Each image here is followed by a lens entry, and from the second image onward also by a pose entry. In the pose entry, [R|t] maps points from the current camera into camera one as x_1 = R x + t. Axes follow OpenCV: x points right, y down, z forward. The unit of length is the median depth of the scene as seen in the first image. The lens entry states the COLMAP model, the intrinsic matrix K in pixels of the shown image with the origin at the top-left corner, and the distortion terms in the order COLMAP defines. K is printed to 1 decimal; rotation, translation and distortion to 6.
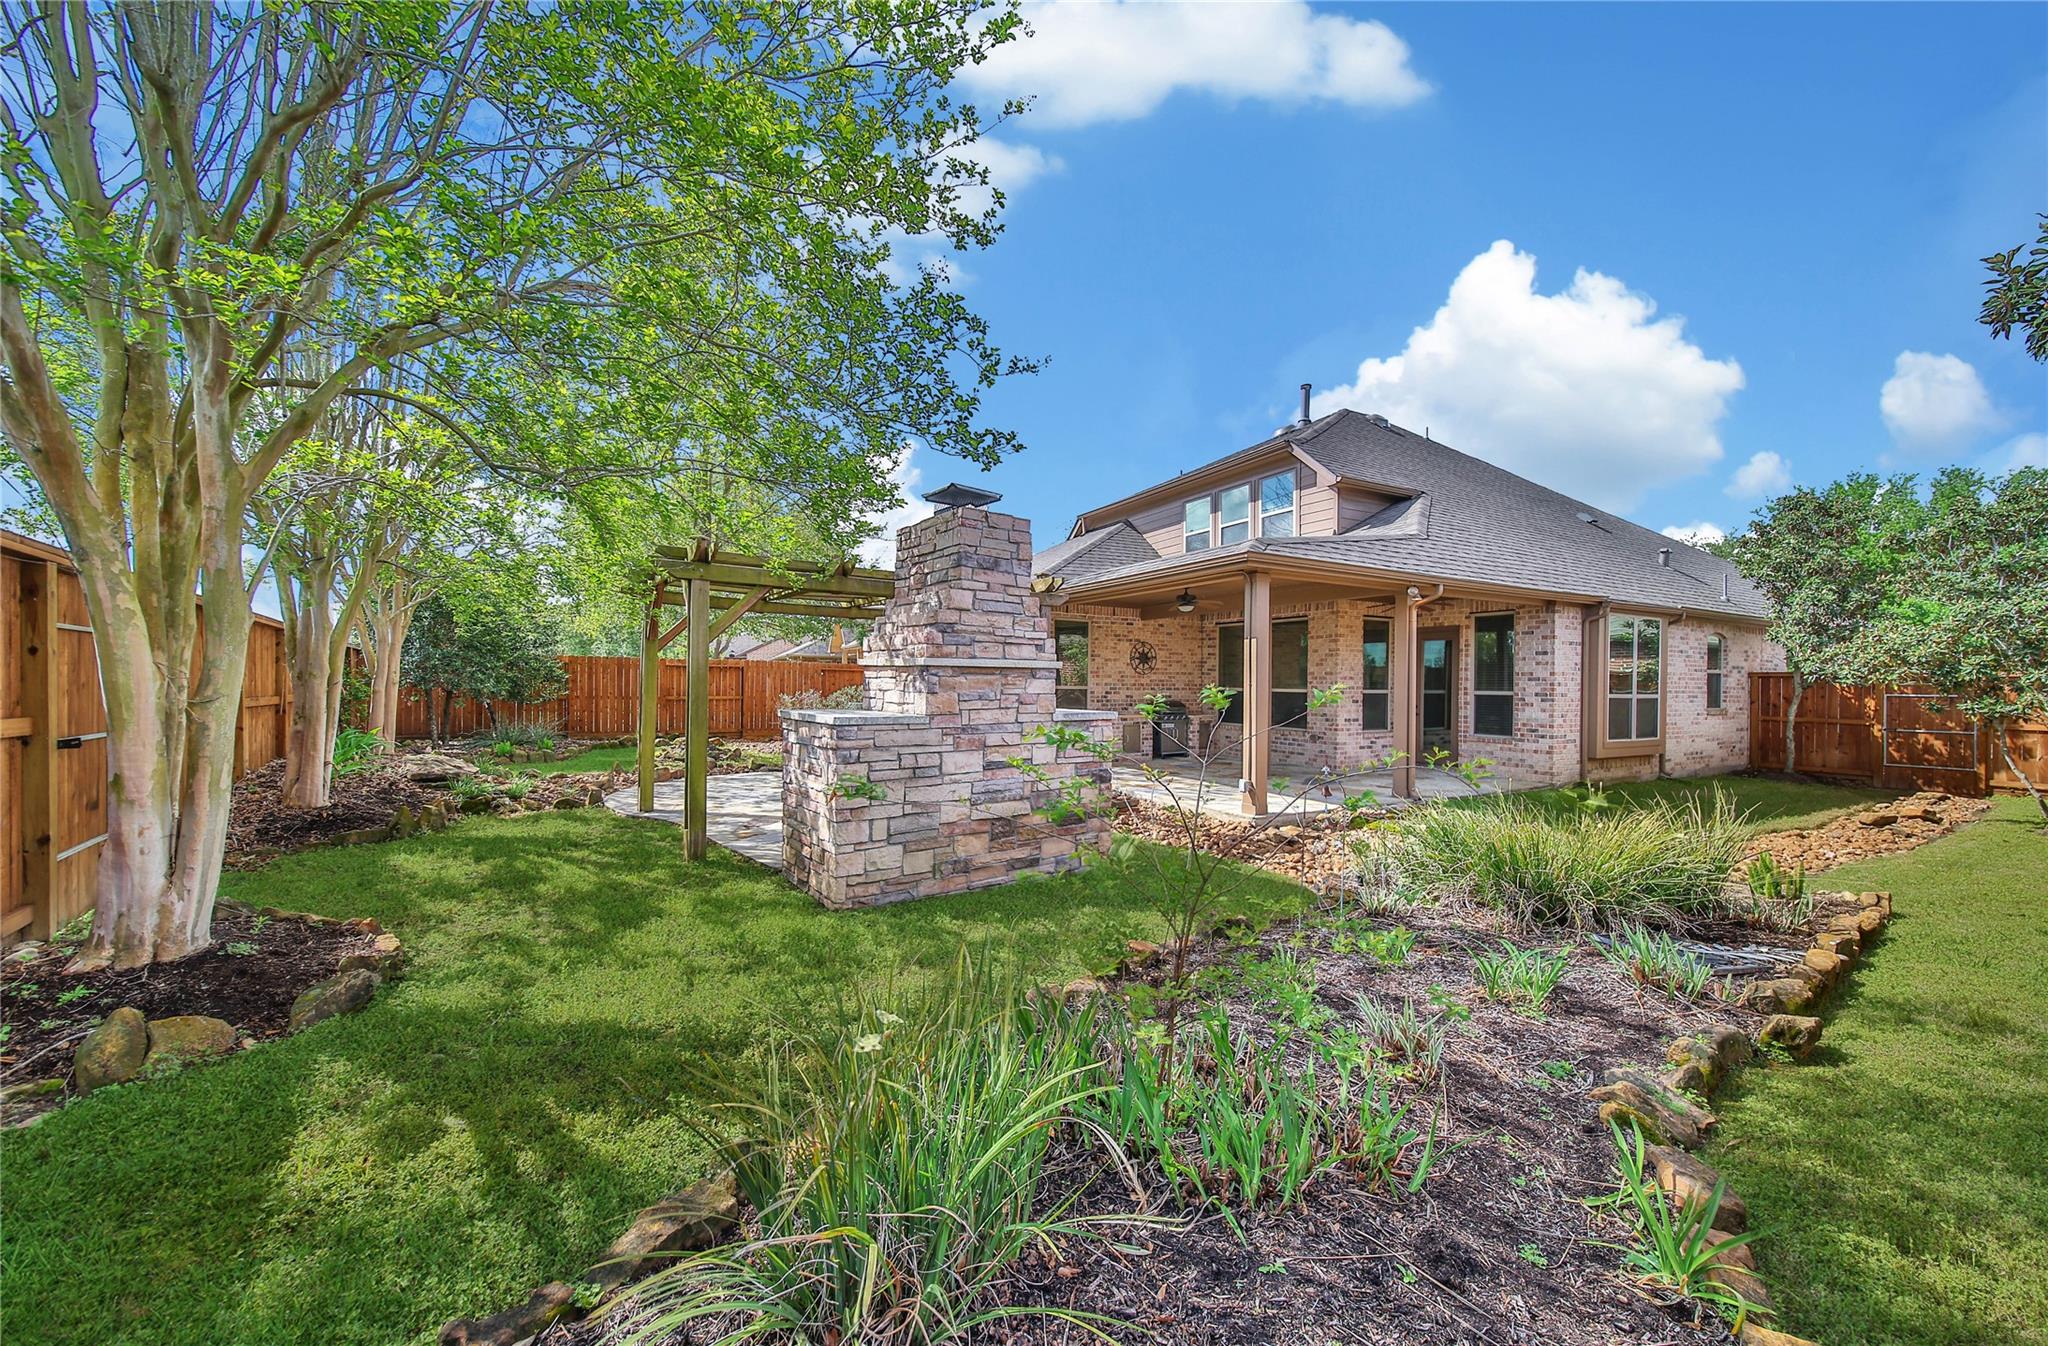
lens RADIAL K [[682.0, 0, 1024.0], [0, 682.0, 673.0], [0, 0, 1]] dist [0.000123, -0.000001]
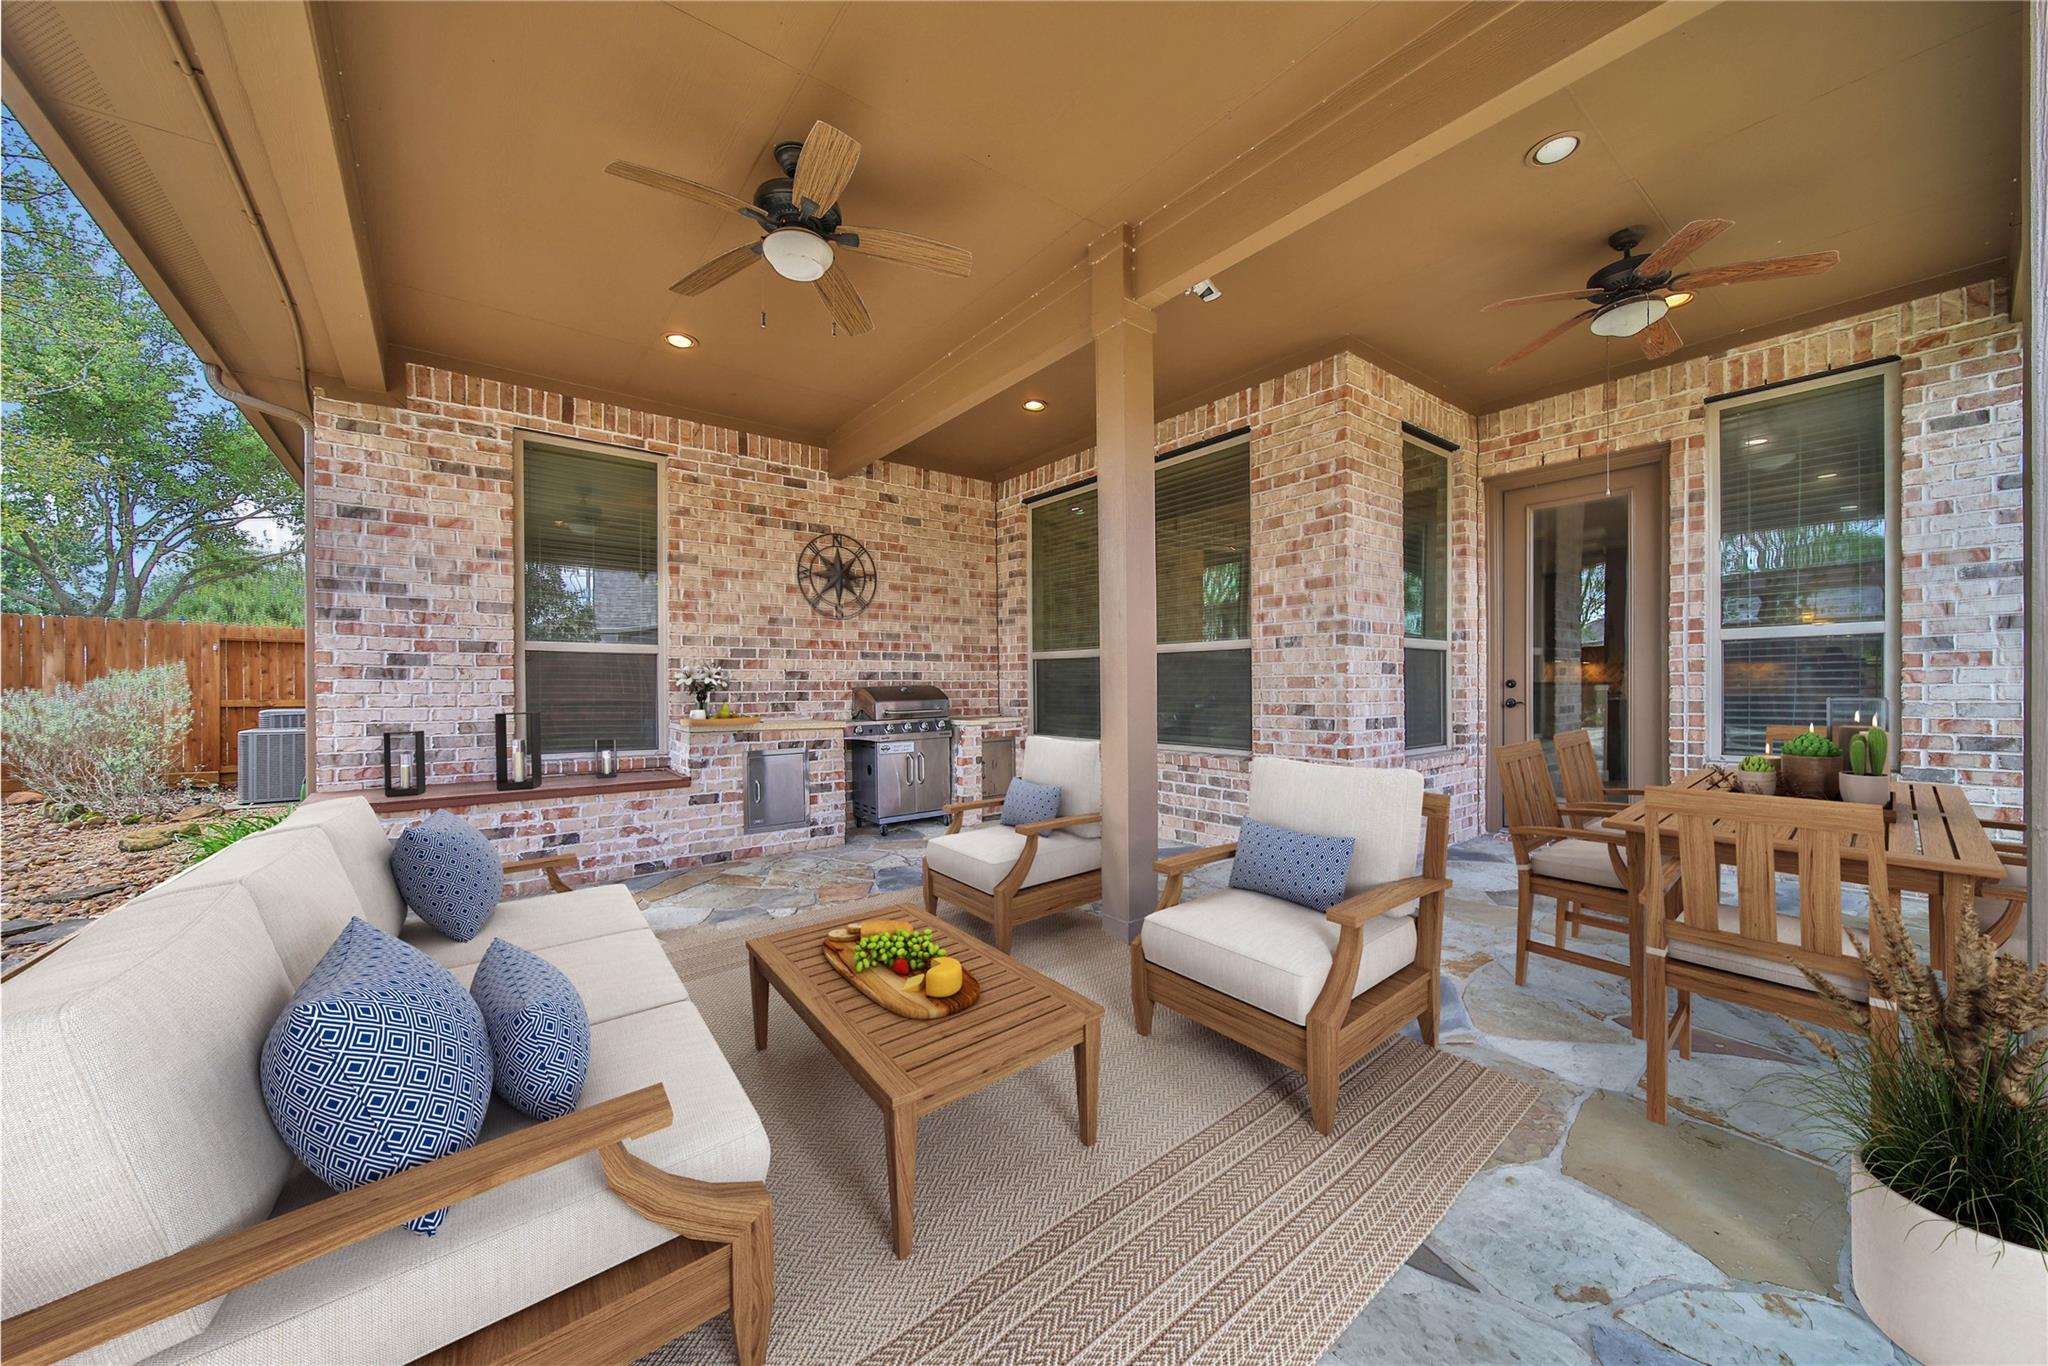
lens RADIAL K [[733.1, 0, 1024.0], [0, 733.1, 683.0], [0, 0, 1]] dist [0.000361, 0.000009]
pose [[0.984303, -0.015459, 0.175810, 0.212717], [0.013673, 0.999842, 0.011364, 0.037407], [-0.175958, -0.008782, 0.984358, 0.589862]]
